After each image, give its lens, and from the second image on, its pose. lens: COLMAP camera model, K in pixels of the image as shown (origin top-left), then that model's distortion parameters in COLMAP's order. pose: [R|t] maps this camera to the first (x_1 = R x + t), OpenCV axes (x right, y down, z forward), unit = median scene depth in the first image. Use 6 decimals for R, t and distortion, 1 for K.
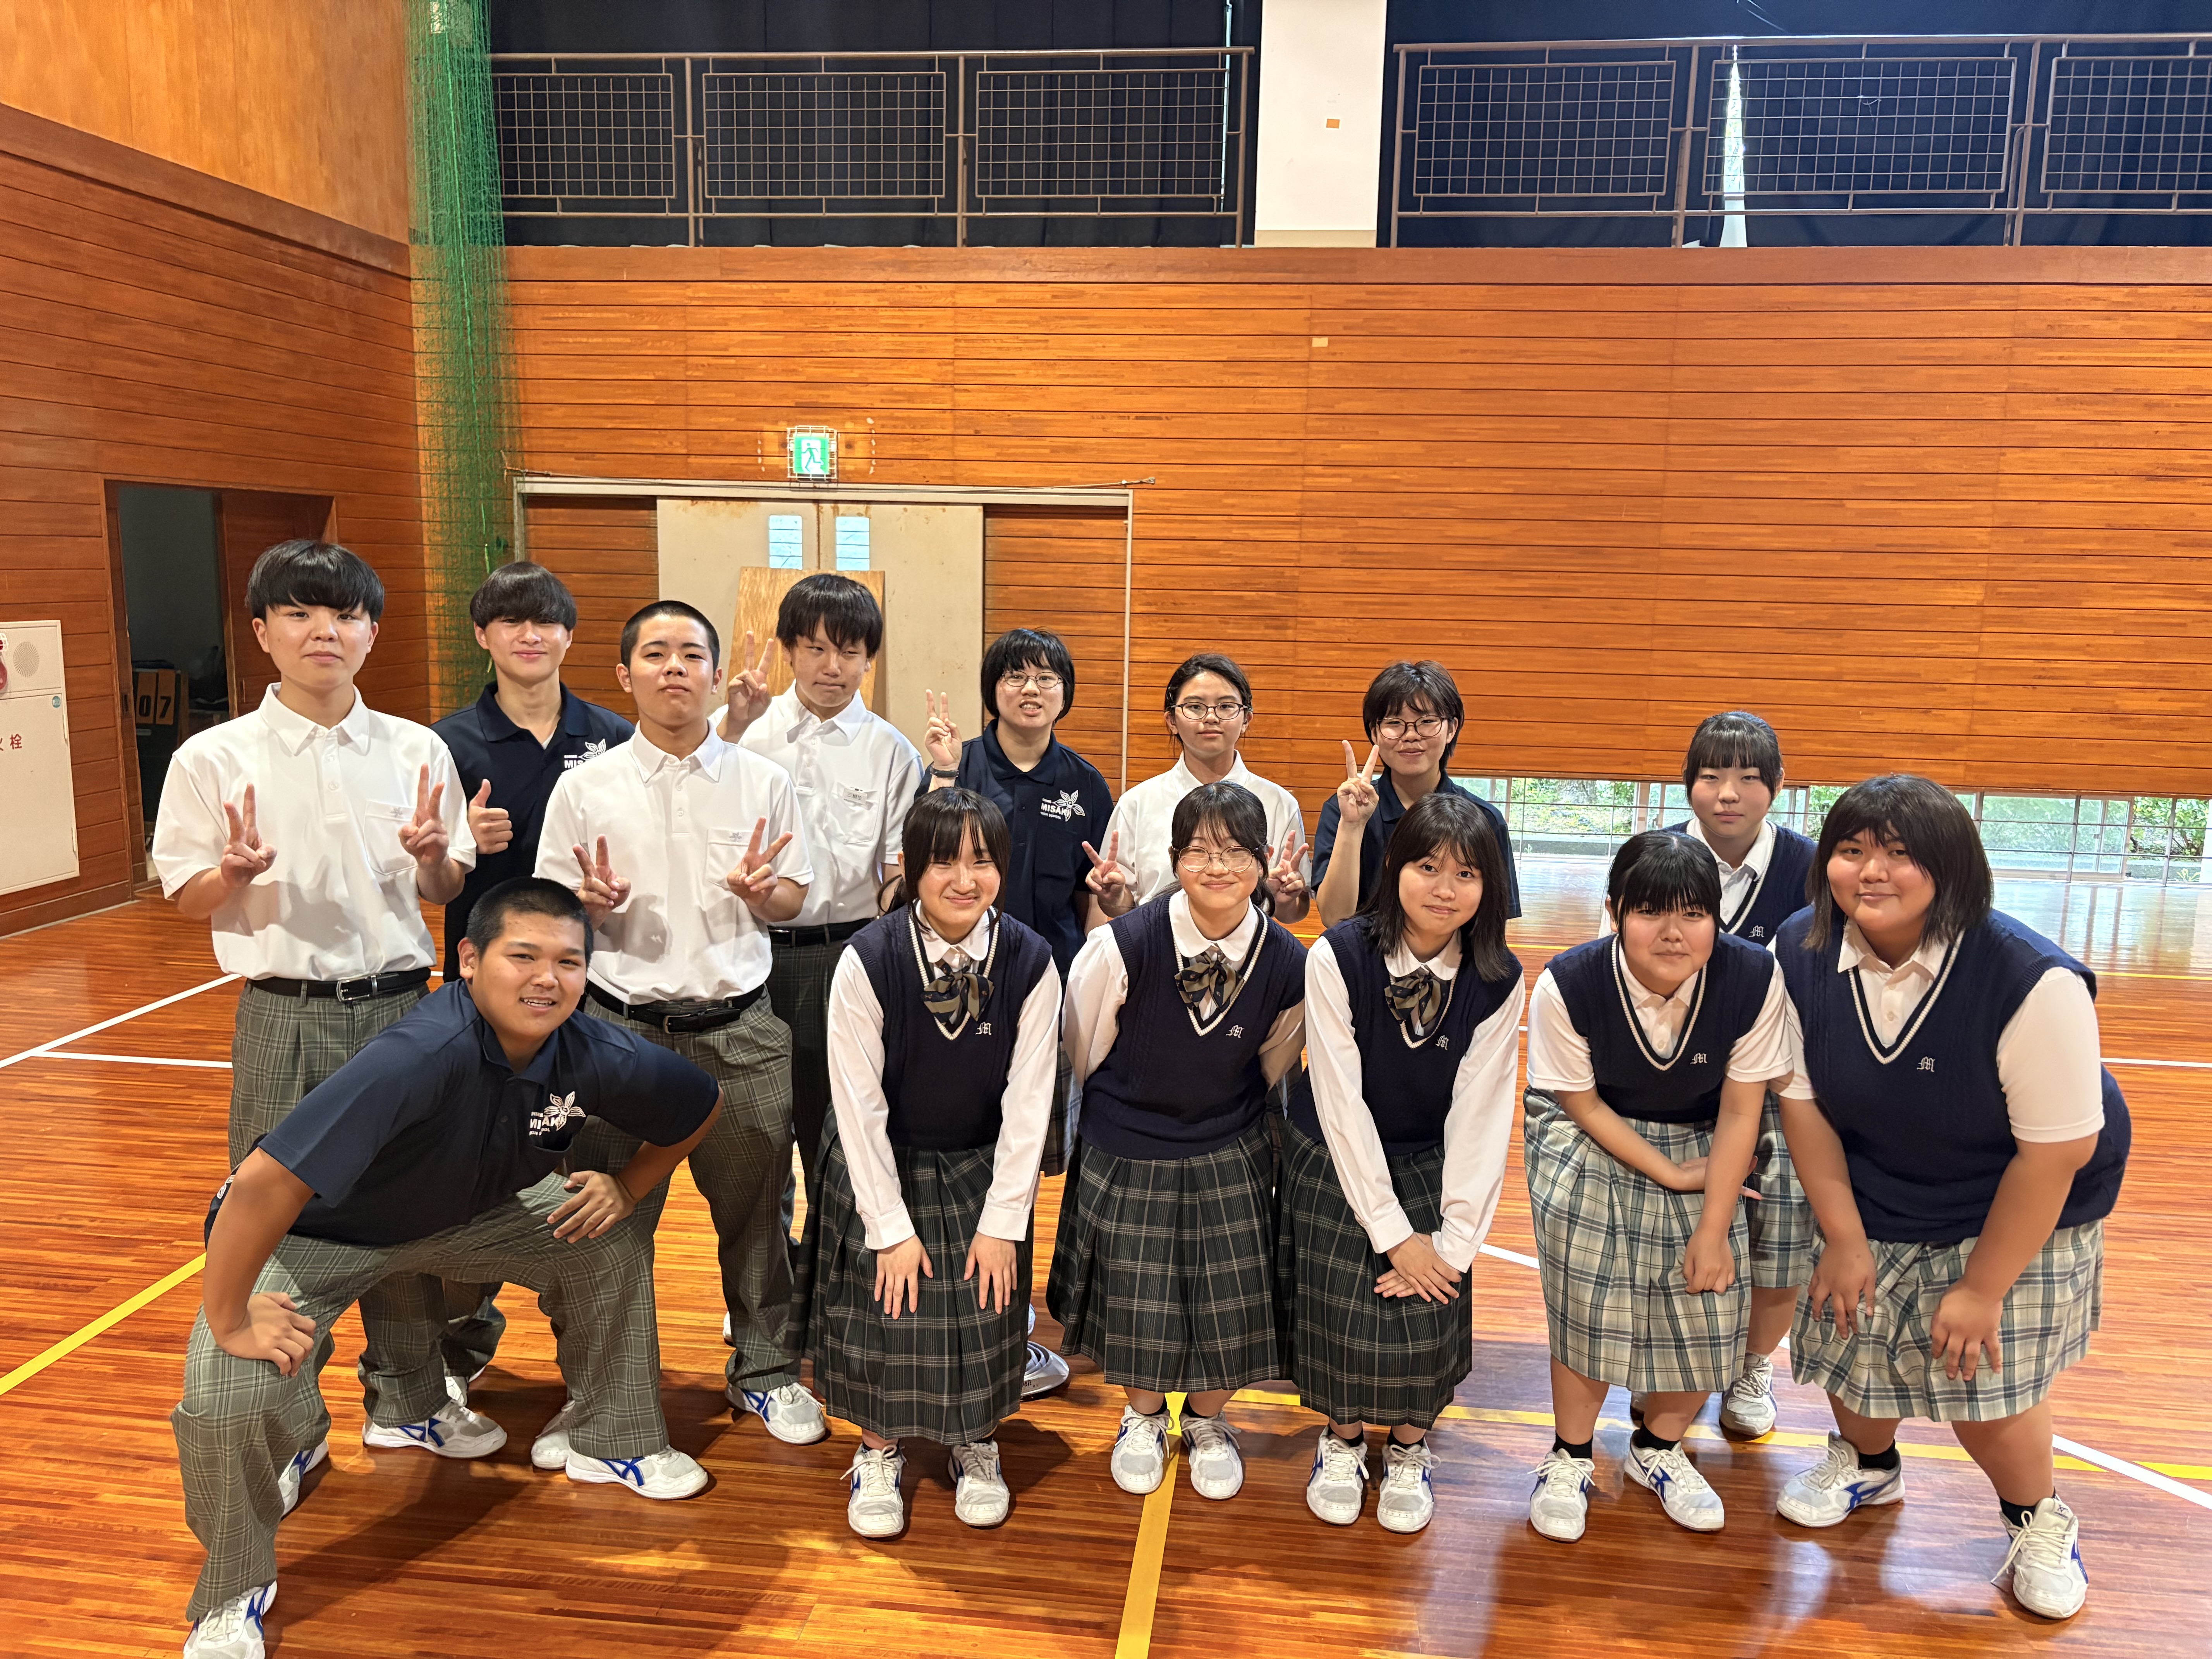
lens RADIAL K [[1673.2, 0, 1109.0], [0, 1673.2, 850.4], [0, 0, 1]] dist [0.029274, -0.026309]
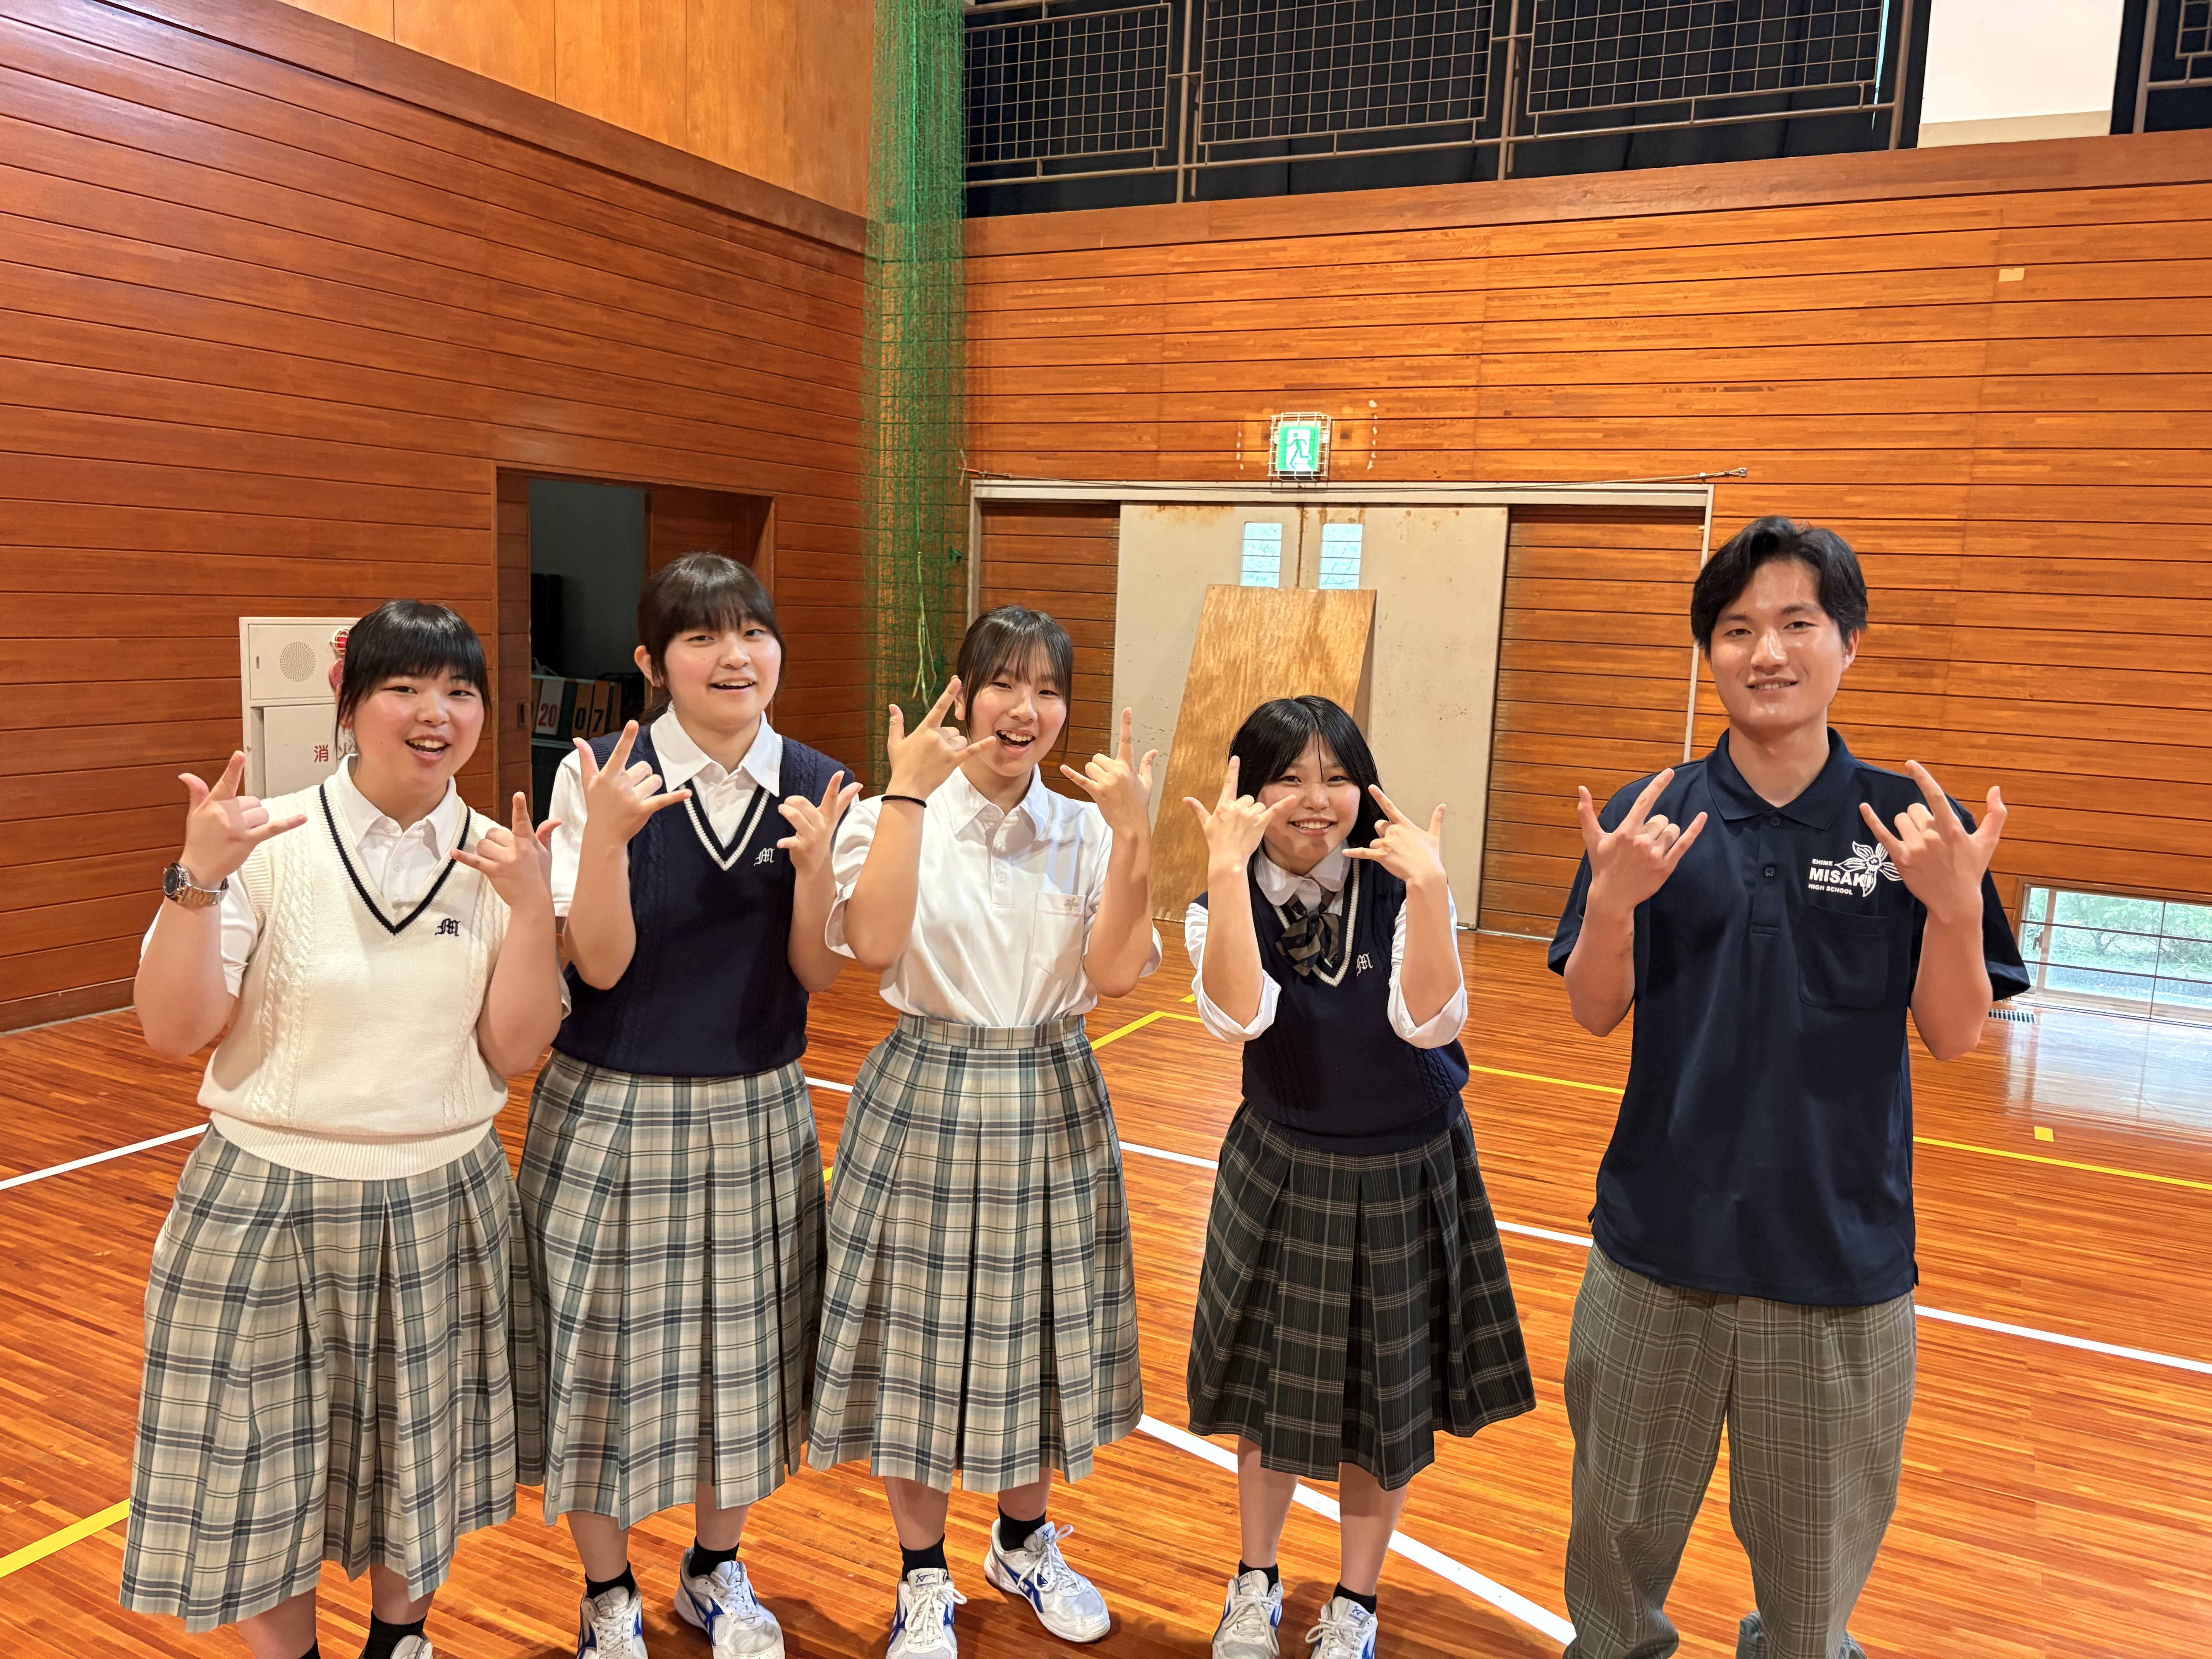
lens RADIAL K [[1673.2, 0, 1109.8], [0, 1673.2, 823.5], [0, 0, 1]] dist [0.029274, -0.026309]
pose [[0.940692, 0.063111, -0.333340, 0.020171], [-0.077476, 0.996544, -0.029962, -0.022899], [0.330297, 0.054011, 0.942330, 0.220279]]
